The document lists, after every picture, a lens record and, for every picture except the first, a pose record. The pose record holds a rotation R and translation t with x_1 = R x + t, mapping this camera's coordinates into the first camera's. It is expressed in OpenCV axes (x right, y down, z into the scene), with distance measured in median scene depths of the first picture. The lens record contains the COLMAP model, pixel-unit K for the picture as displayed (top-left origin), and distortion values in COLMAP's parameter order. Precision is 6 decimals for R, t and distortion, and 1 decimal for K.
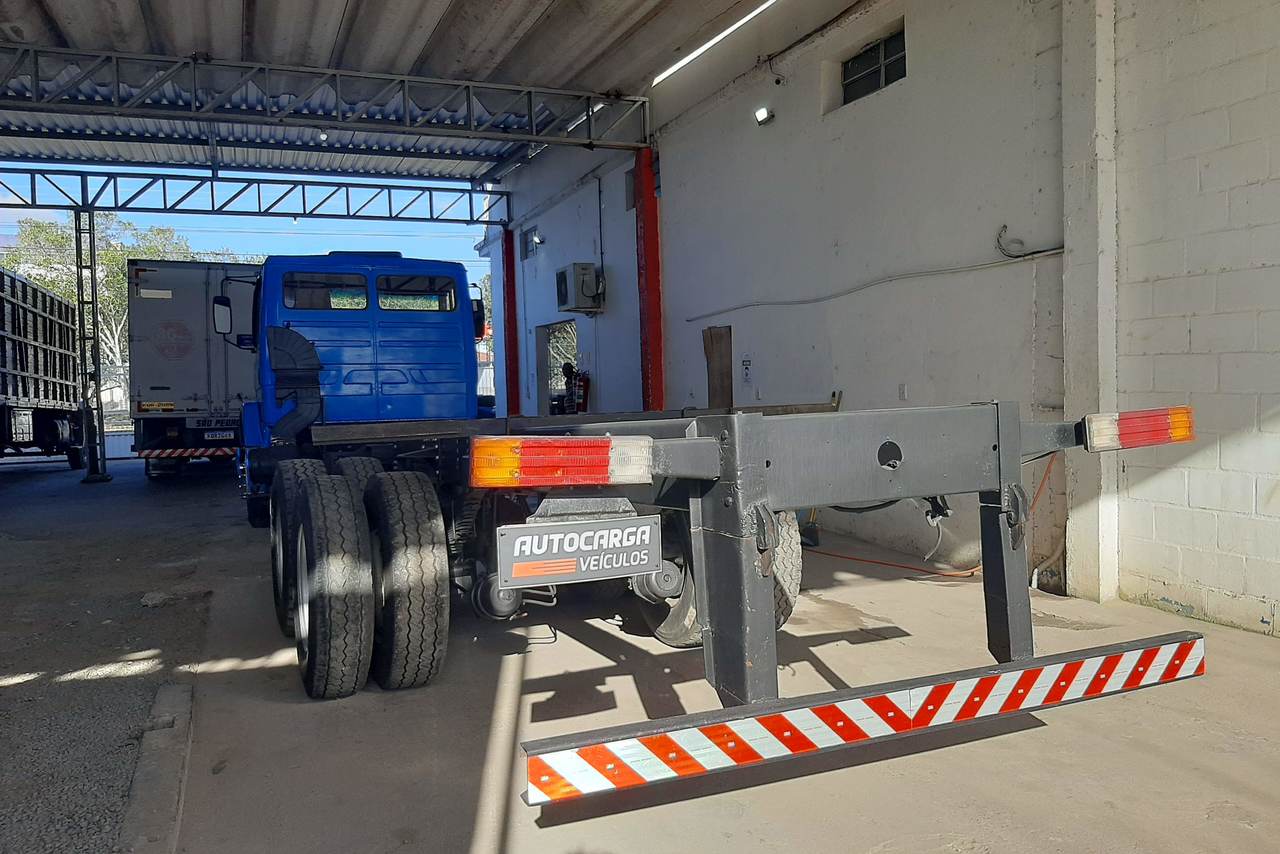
lens RADIAL K [[1002.5, 0, 645.5], [0, 1002.5, 437.7], [0, 0, 1]] dist [0.019972, -0.056875]
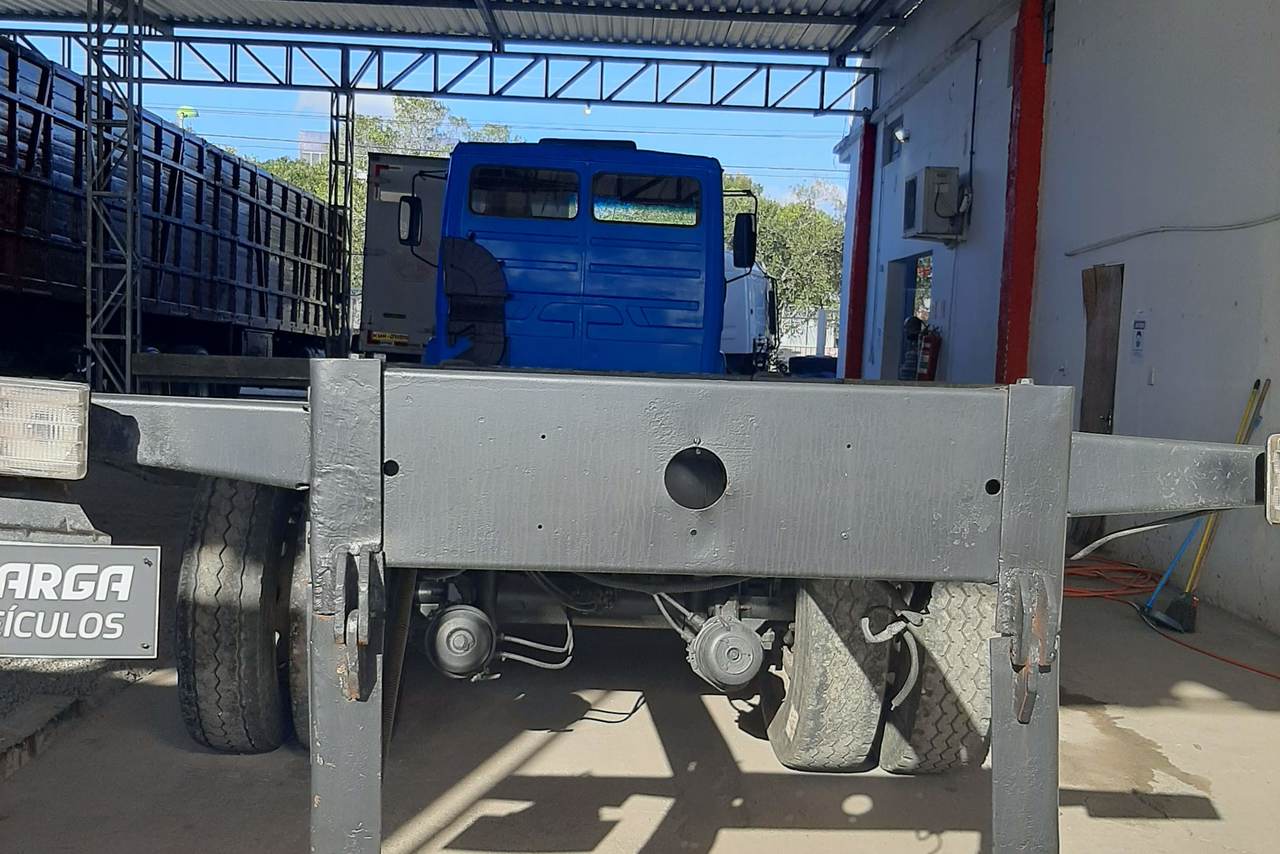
lens RADIAL K [[1313.6, 0, 646.1], [0, 1313.6, 460.5], [0, 0, 1]] dist [0.024639, 0.000000]
pose [[0.926466, 0.098794, -0.363180, 0.097144], [-0.086373, 0.994991, 0.050327, -0.004298], [0.366333, -0.015257, 0.930359, 0.095531]]
